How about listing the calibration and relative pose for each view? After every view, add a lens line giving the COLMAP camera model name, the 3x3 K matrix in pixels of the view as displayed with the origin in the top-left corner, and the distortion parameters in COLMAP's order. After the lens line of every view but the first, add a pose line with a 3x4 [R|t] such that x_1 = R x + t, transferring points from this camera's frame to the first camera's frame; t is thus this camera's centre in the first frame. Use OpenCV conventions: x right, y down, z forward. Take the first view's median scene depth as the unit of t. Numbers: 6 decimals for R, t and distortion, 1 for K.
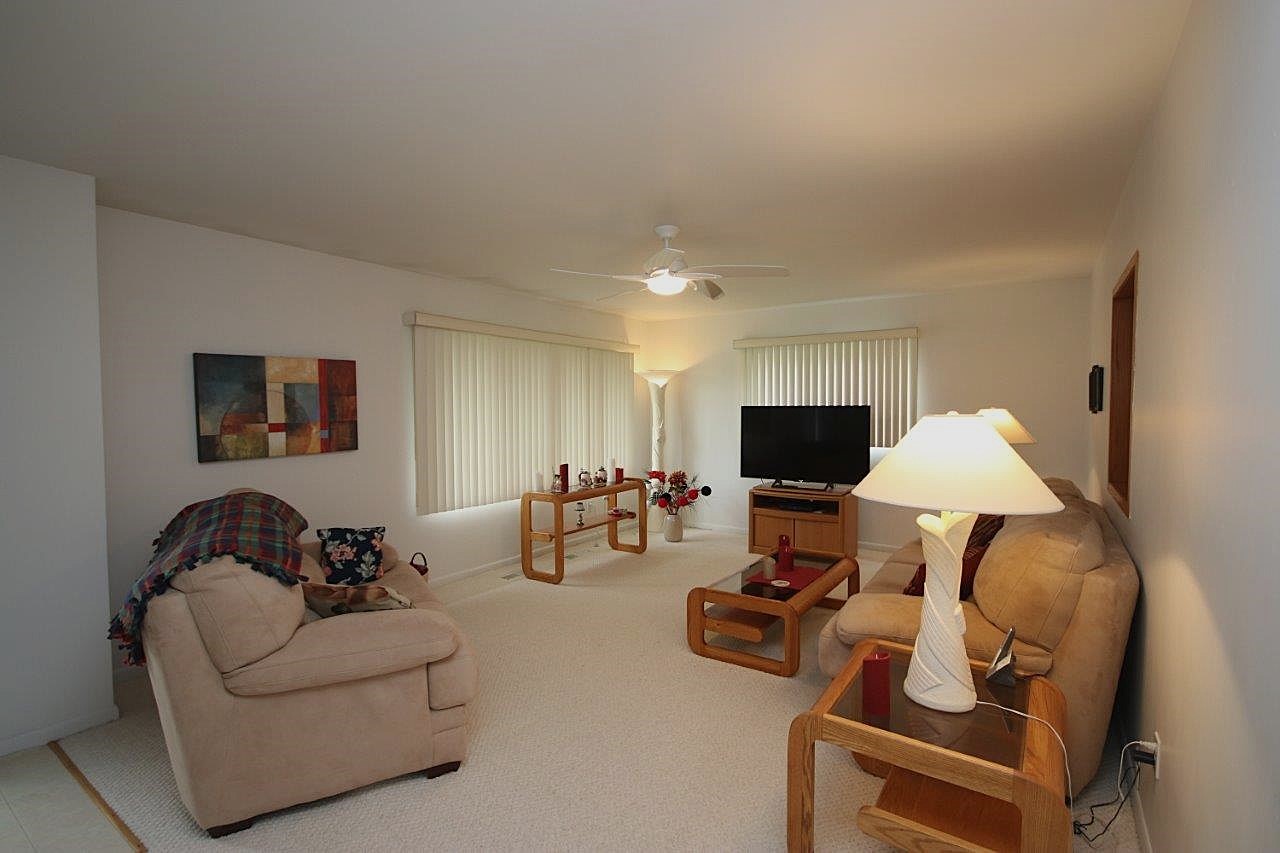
lens RADIAL K [[596.8, 0, 639.9], [0, 596.8, 427.3], [0, 0, 1]] dist [-0.000957, -0.000106]
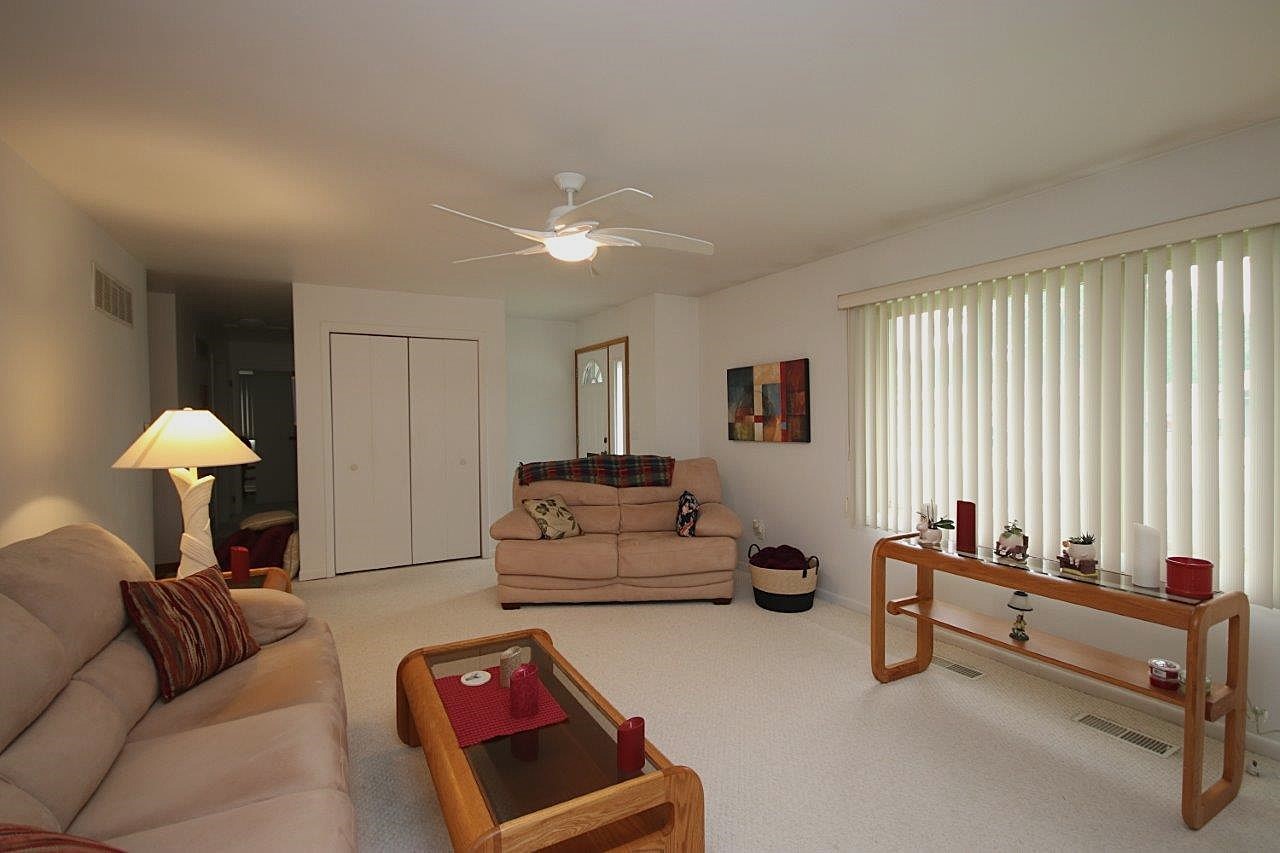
lens RADIAL K [[596.8, 0, 641.8], [0, 596.8, 420.4], [0, 0, 1]] dist [-0.000957, -0.000106]
pose [[-0.460864, 0.026409, -0.887078, 0.662228], [-0.010904, 0.999313, 0.035416, -0.039386], [0.887404, 0.025995, -0.460260, 1.347931]]
